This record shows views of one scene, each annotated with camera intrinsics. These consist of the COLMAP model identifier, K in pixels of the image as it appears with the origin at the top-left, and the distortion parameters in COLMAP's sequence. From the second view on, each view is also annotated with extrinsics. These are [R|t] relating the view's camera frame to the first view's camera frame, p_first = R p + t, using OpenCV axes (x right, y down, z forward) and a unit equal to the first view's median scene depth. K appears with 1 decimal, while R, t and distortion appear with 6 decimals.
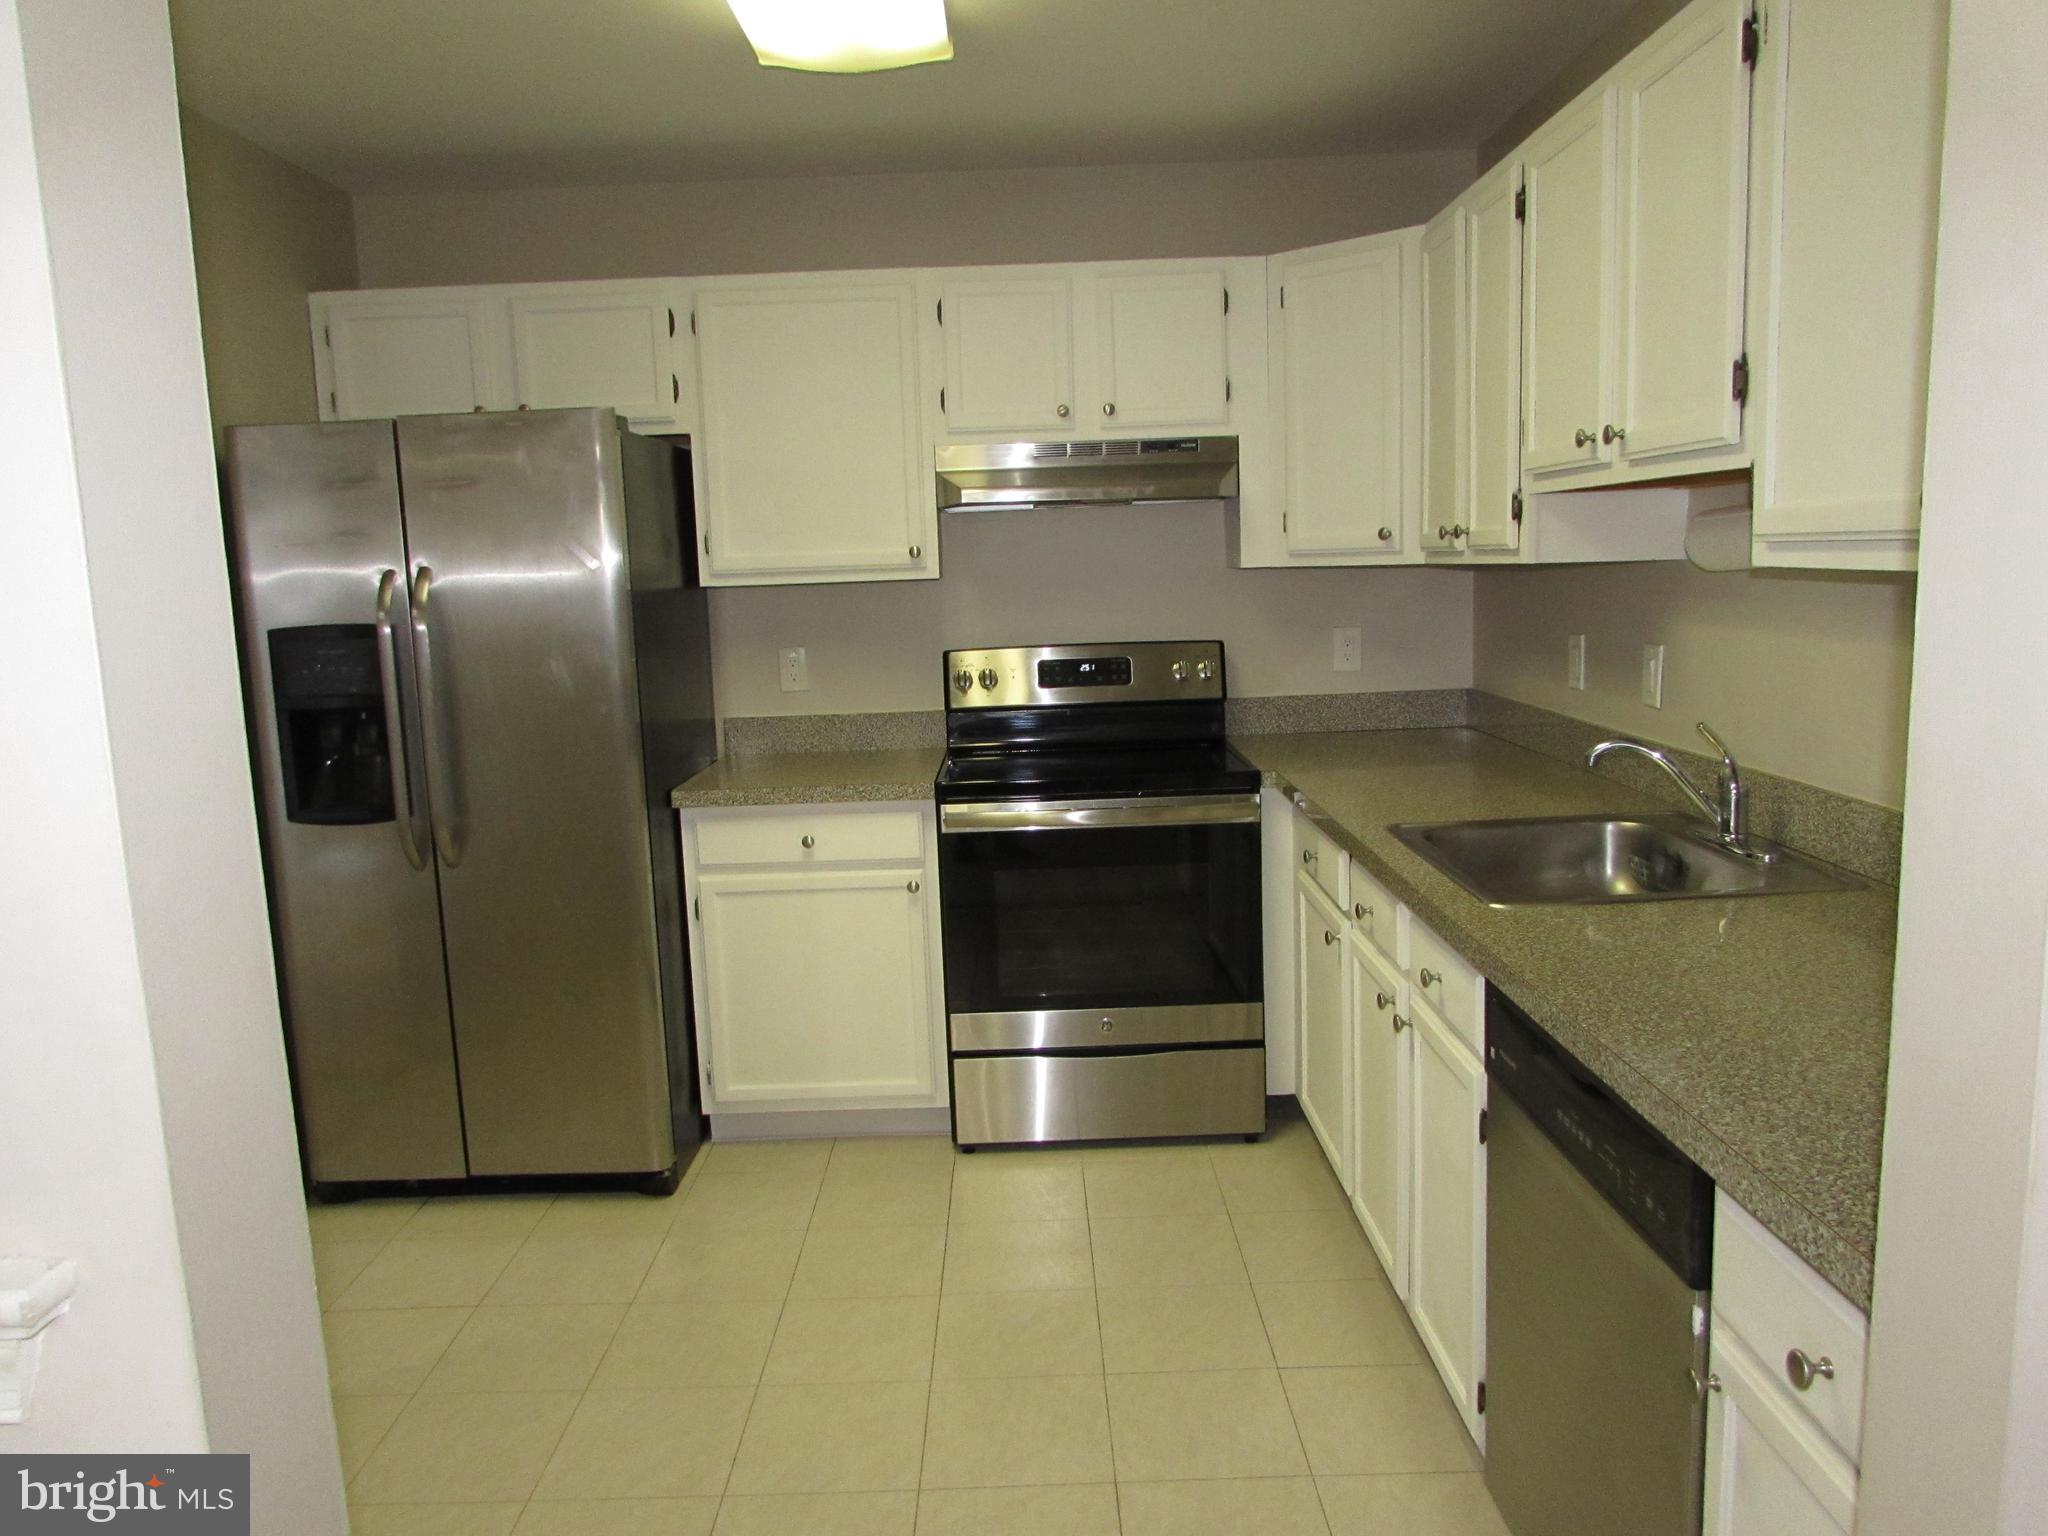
lens RADIAL K [[1448.9, 0, 1057.5], [0, 1448.9, 773.7], [0, 0, 1]] dist [-0.036541, 0.020155]
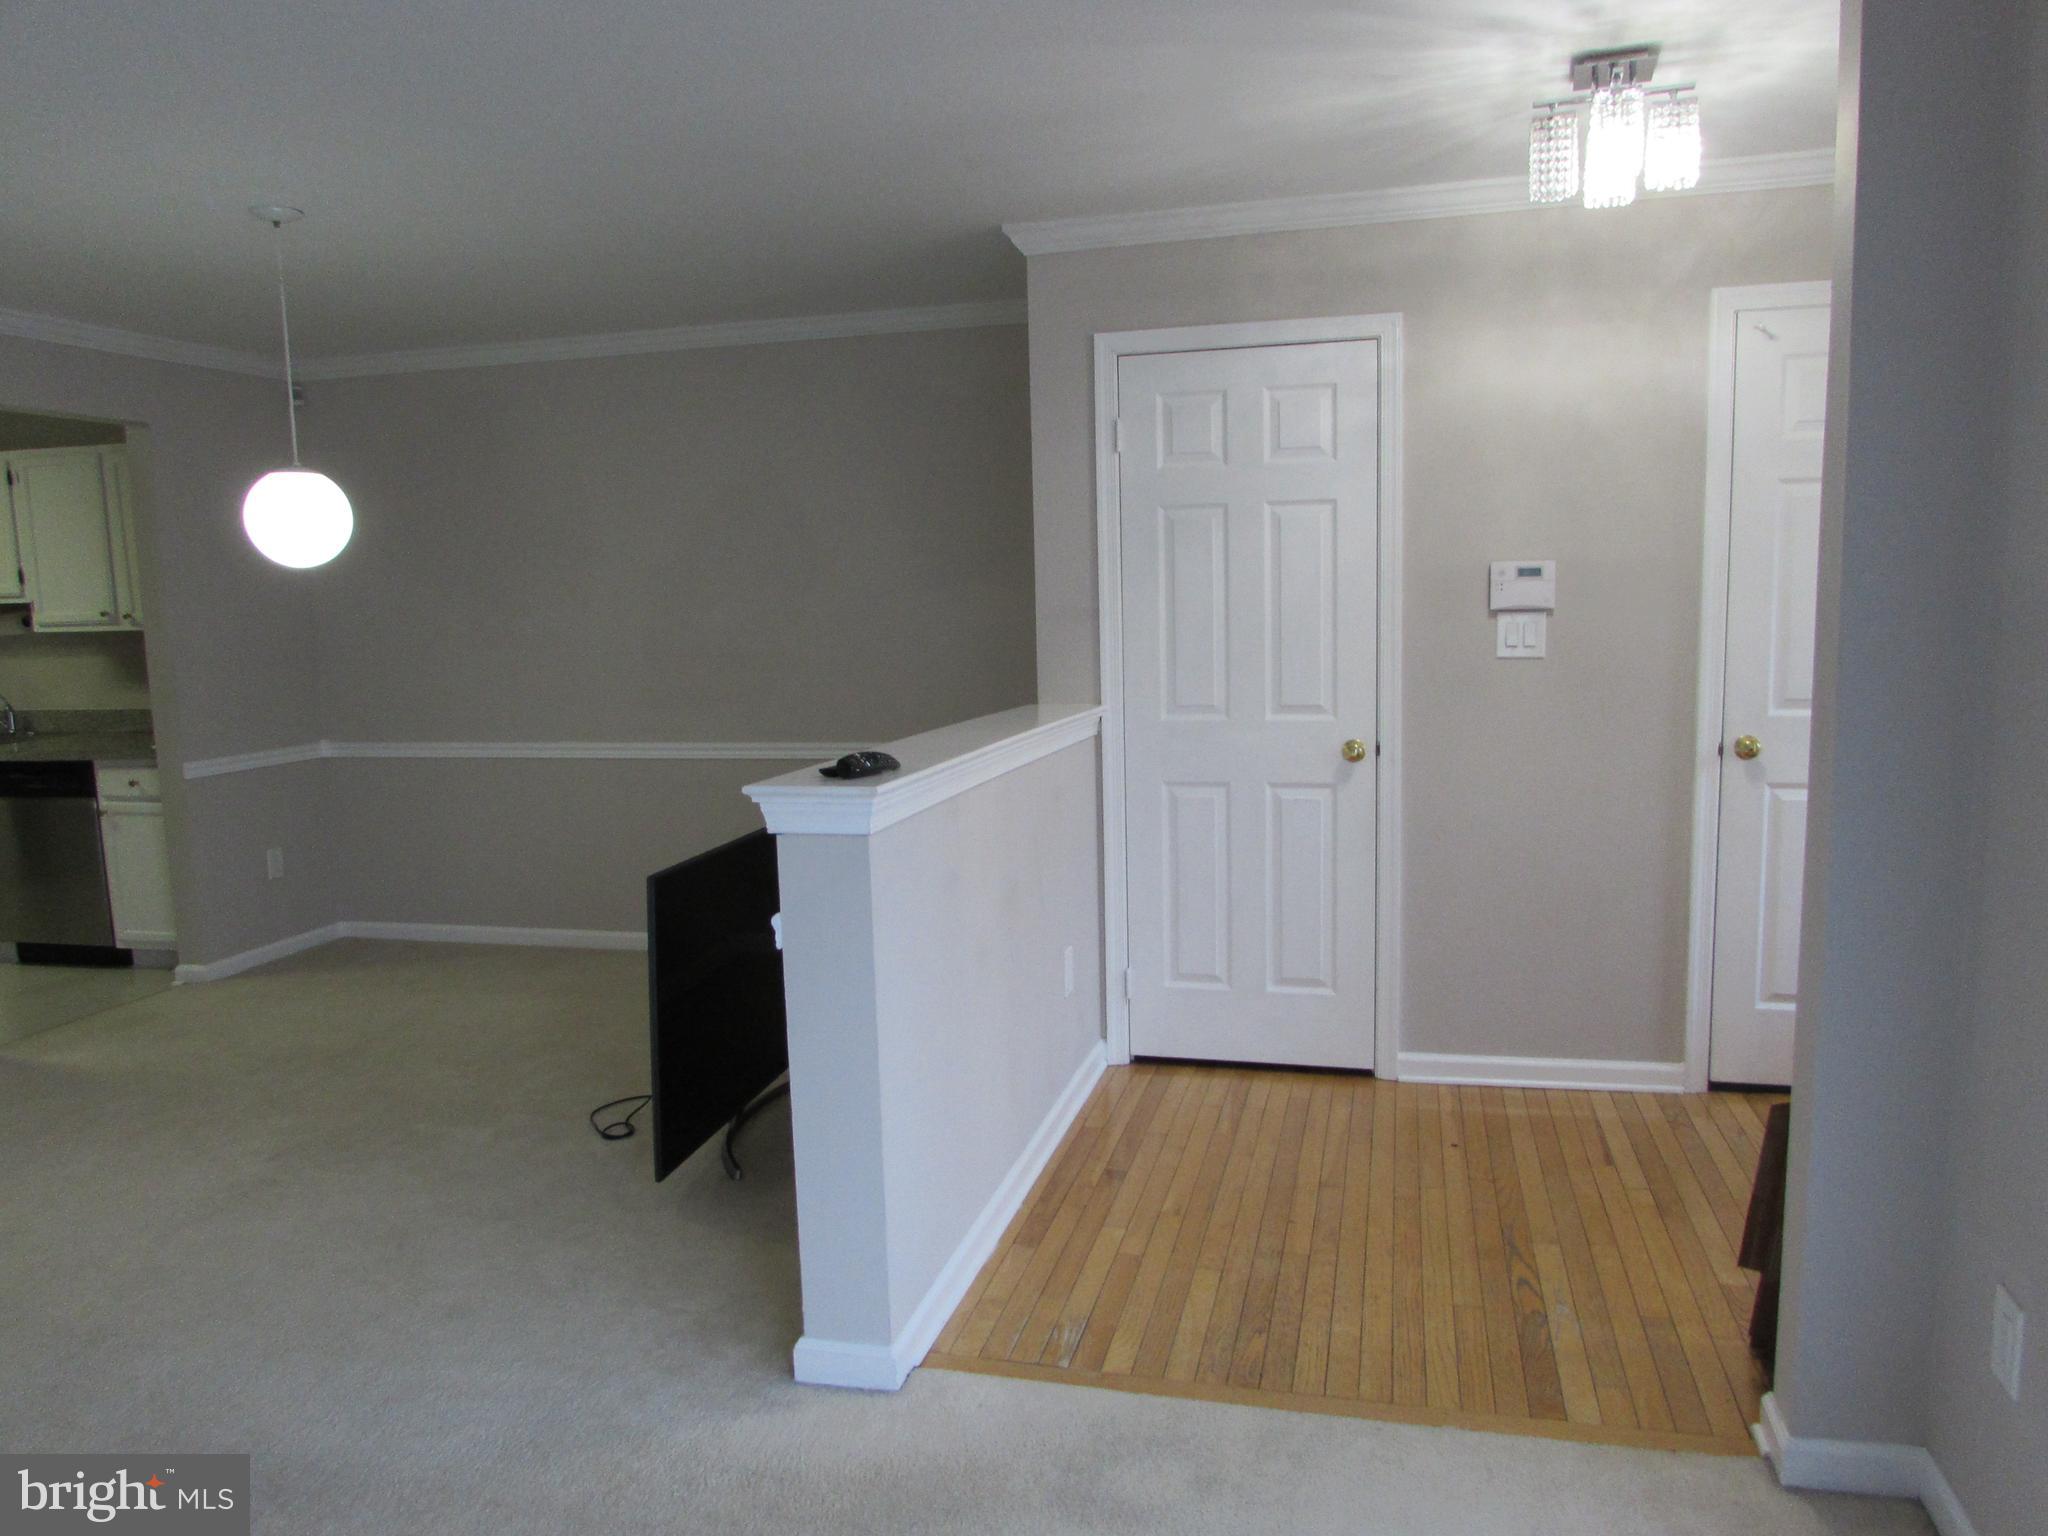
lens RADIAL K [[1448.9, 0, 1029.1], [0, 1448.9, 772.0], [0, 0, 1]] dist [-0.036541, 0.020155]
pose [[0.266759, -0.095108, 0.959059, -1.118515], [0.162678, 0.985284, 0.052460, 0.199065], [-0.949934, 0.142024, 0.278305, -1.093706]]
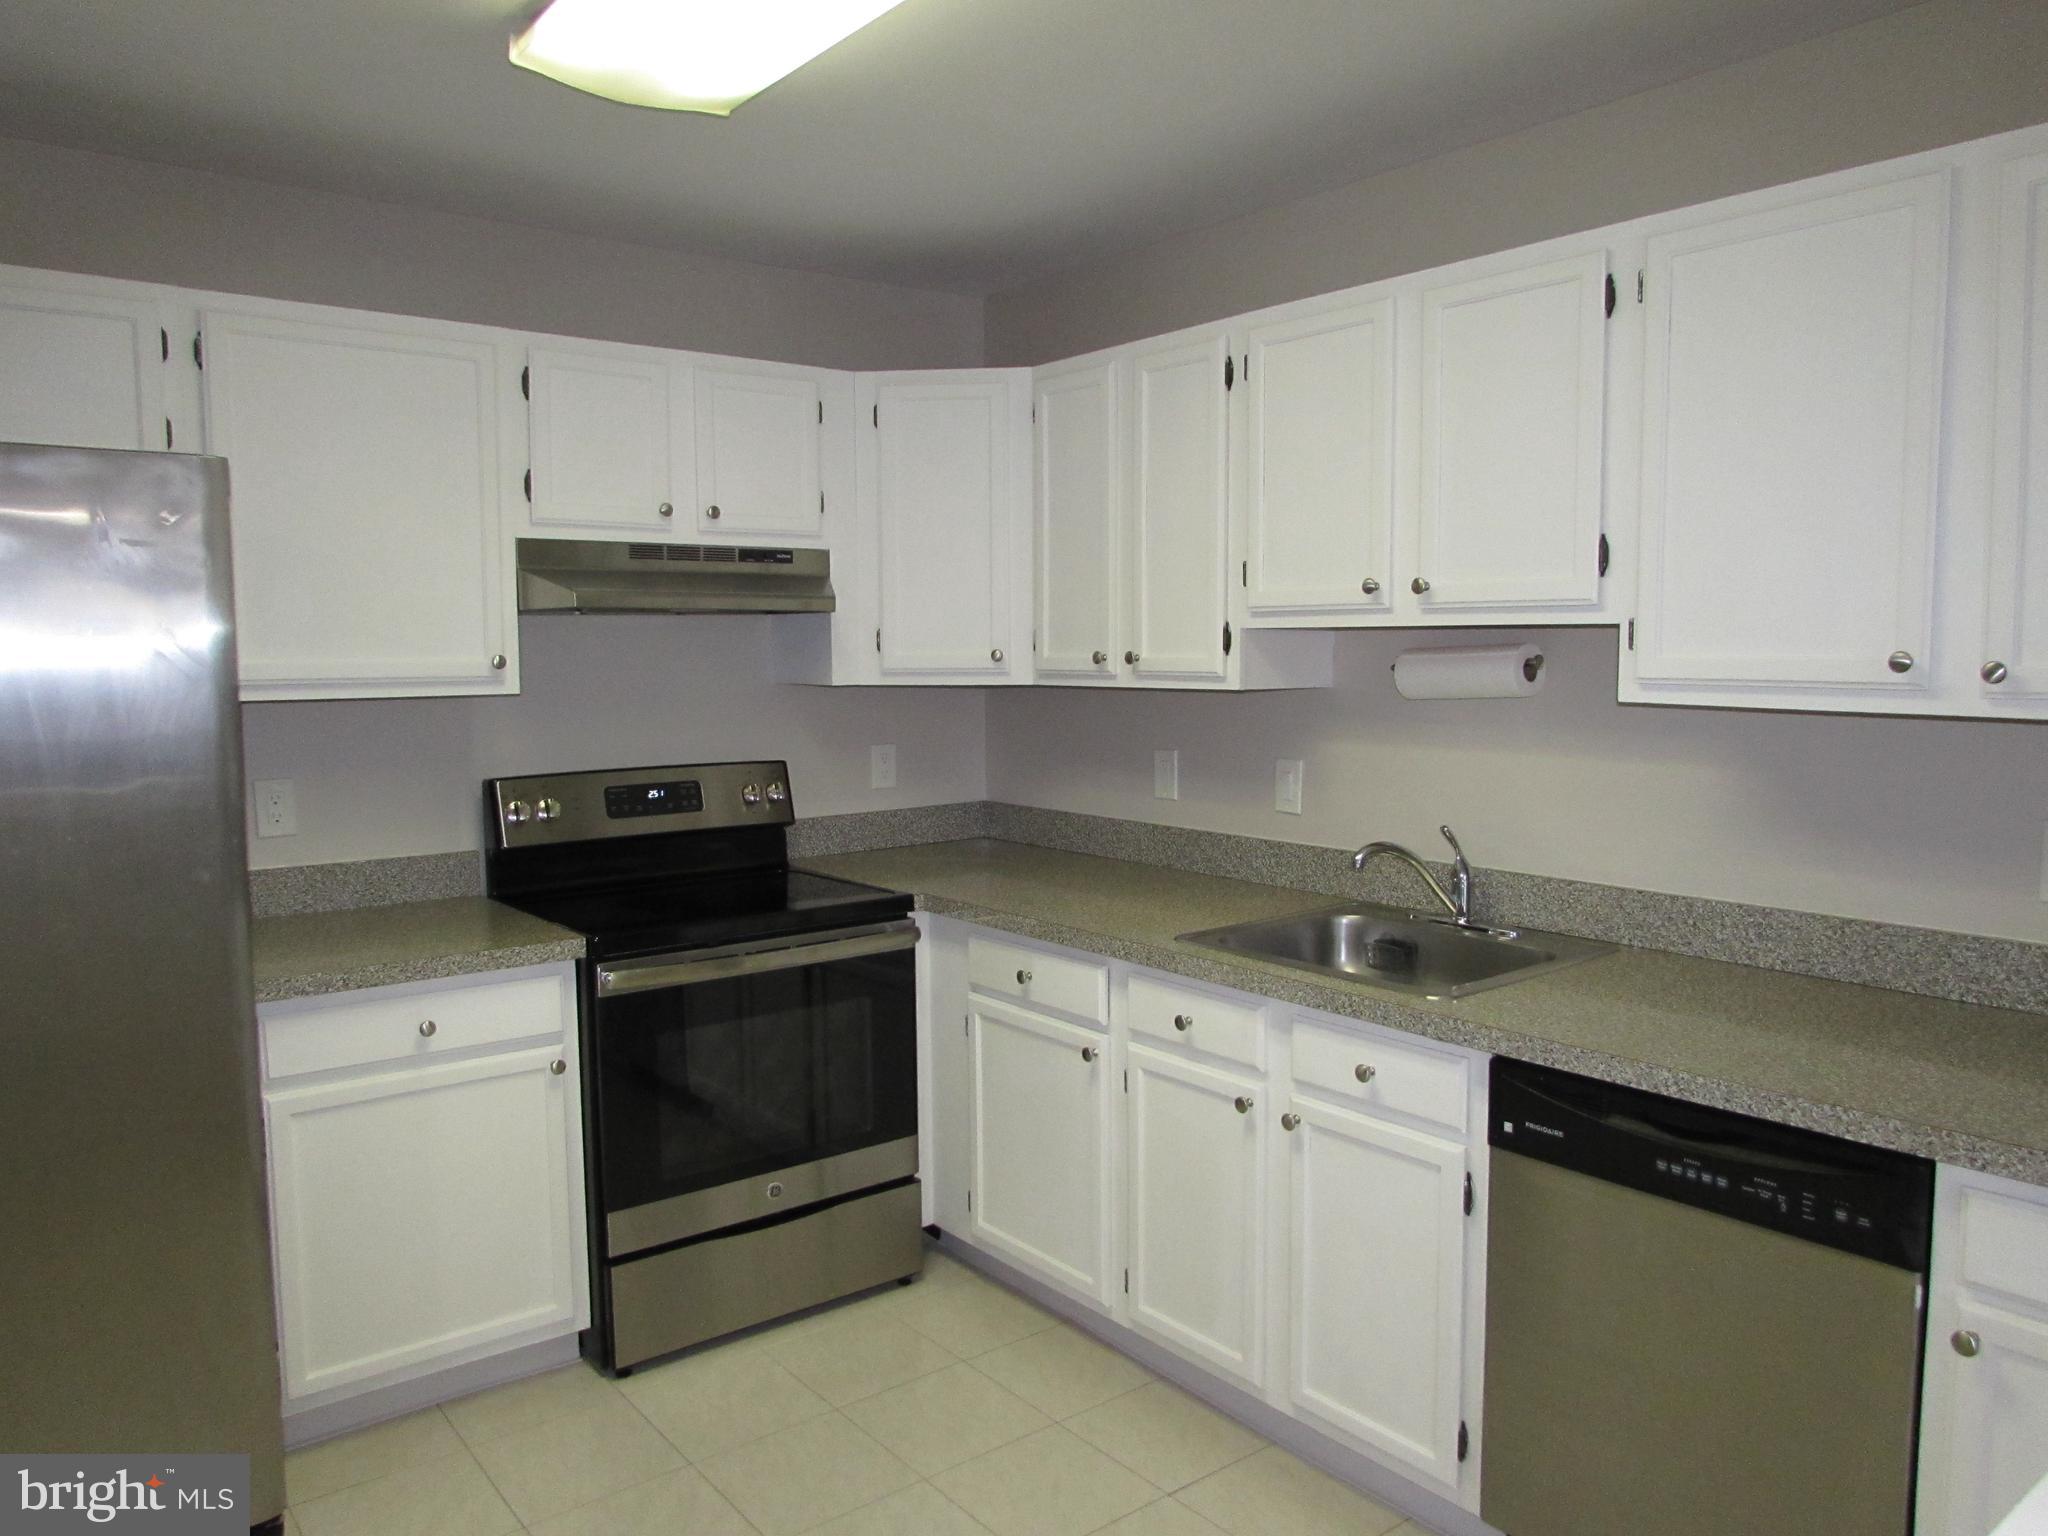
lens RADIAL K [[1448.9, 0, 1020.6], [0, 1448.9, 773.2], [0, 0, 1]] dist [-0.036541, 0.020155]
pose [[0.793820, -0.024519, 0.607658, -0.374011], [0.067872, 0.996517, -0.048455, -0.029921], [-0.604353, 0.079707, 0.792720, 0.171839]]
